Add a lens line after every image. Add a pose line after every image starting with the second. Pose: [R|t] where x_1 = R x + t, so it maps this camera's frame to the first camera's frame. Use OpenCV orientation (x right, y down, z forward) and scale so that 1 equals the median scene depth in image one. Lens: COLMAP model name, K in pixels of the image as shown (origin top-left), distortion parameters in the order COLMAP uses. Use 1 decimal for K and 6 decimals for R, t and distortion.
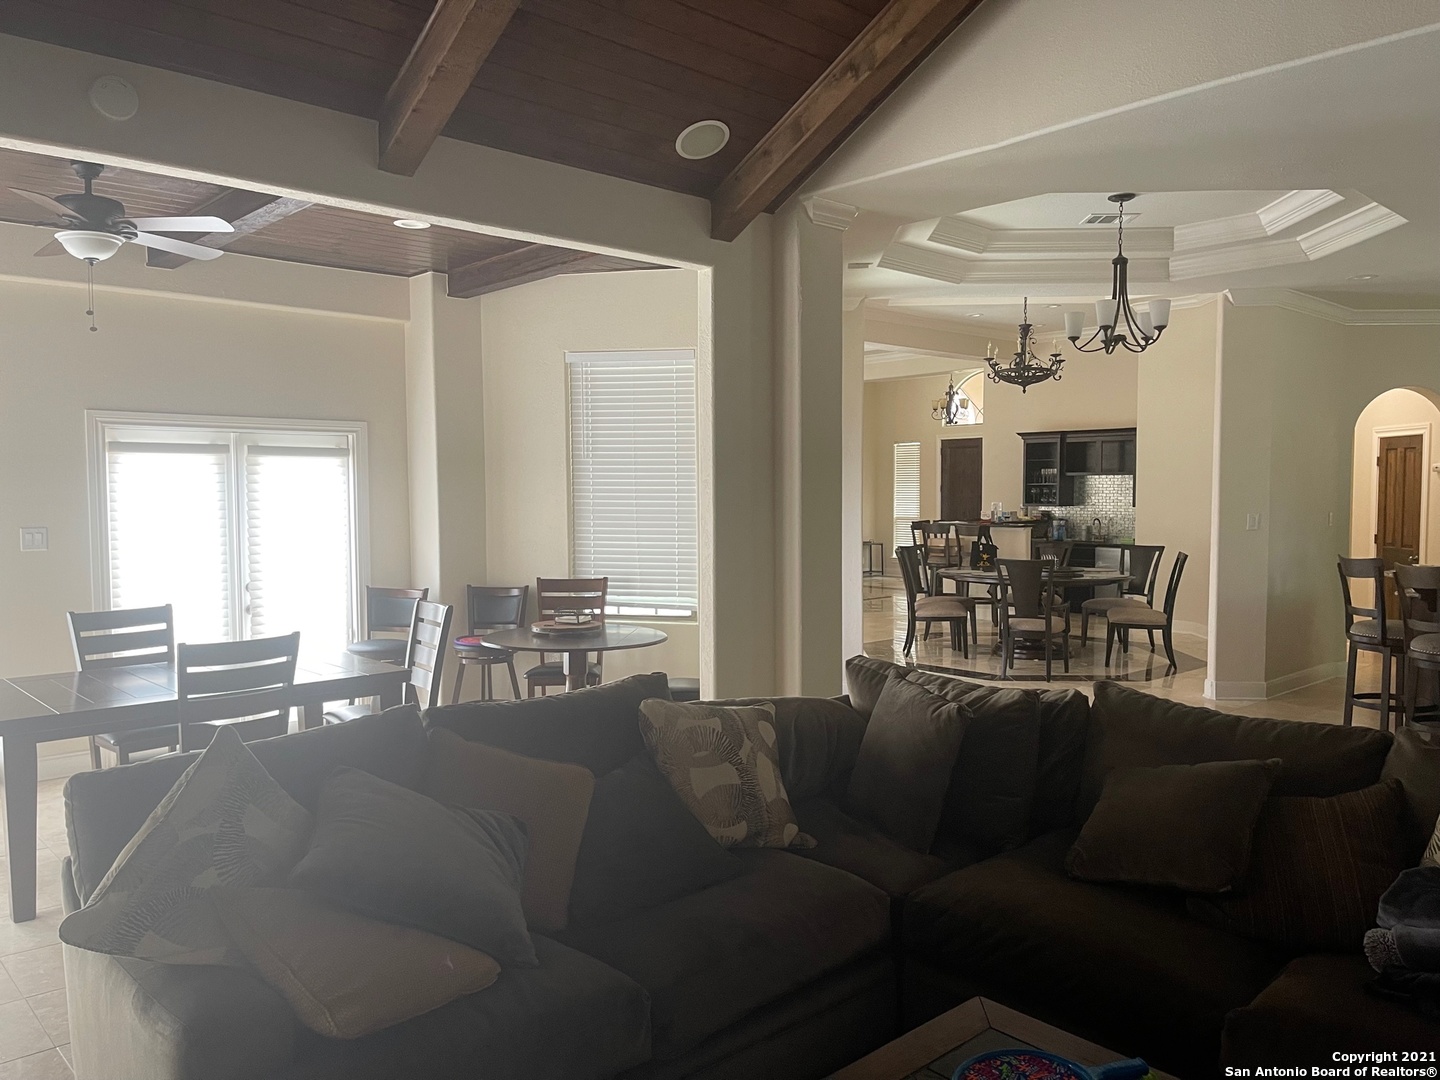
lens RADIAL K [[1091.3, 0, 715.8], [0, 1091.3, 544.0], [0, 0, 1]] dist [0.100313, -0.128113]
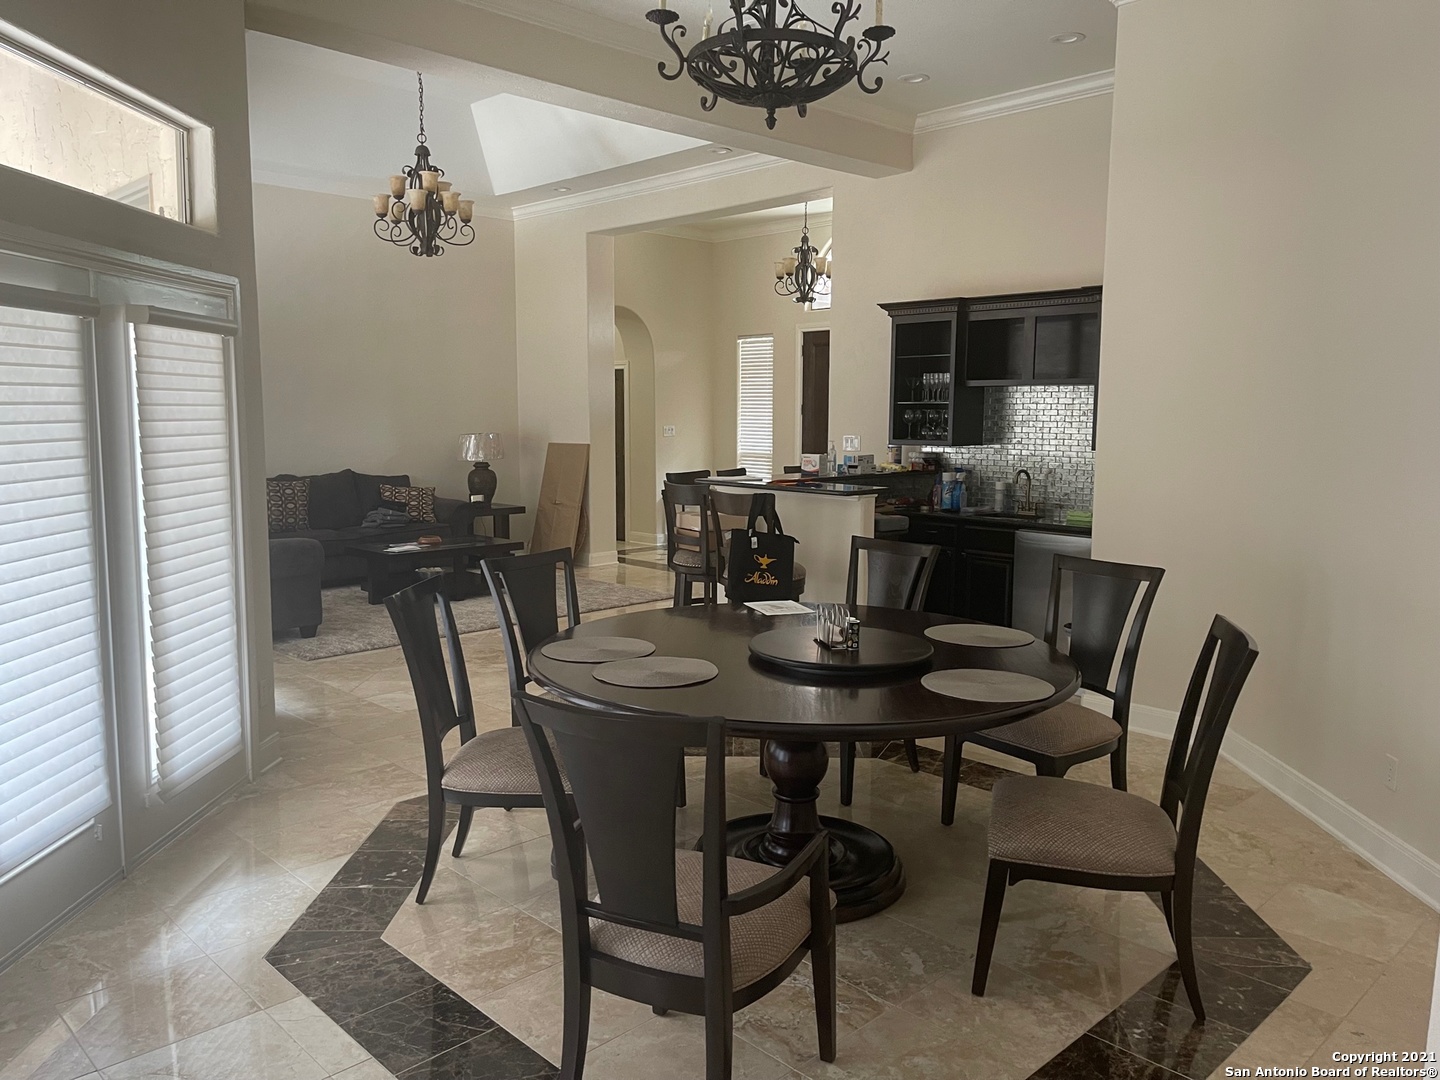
lens RADIAL K [[1088.4, 0, 717.0], [0, 1088.4, 520.2], [0, 0, 1]] dist [0.104536, -0.124096]
pose [[0.999781, 0.004922, 0.020358, 0.189459], [-0.005979, 0.998621, 0.052164, -0.025322], [-0.020073, -0.052274, 0.998431, 0.483059]]
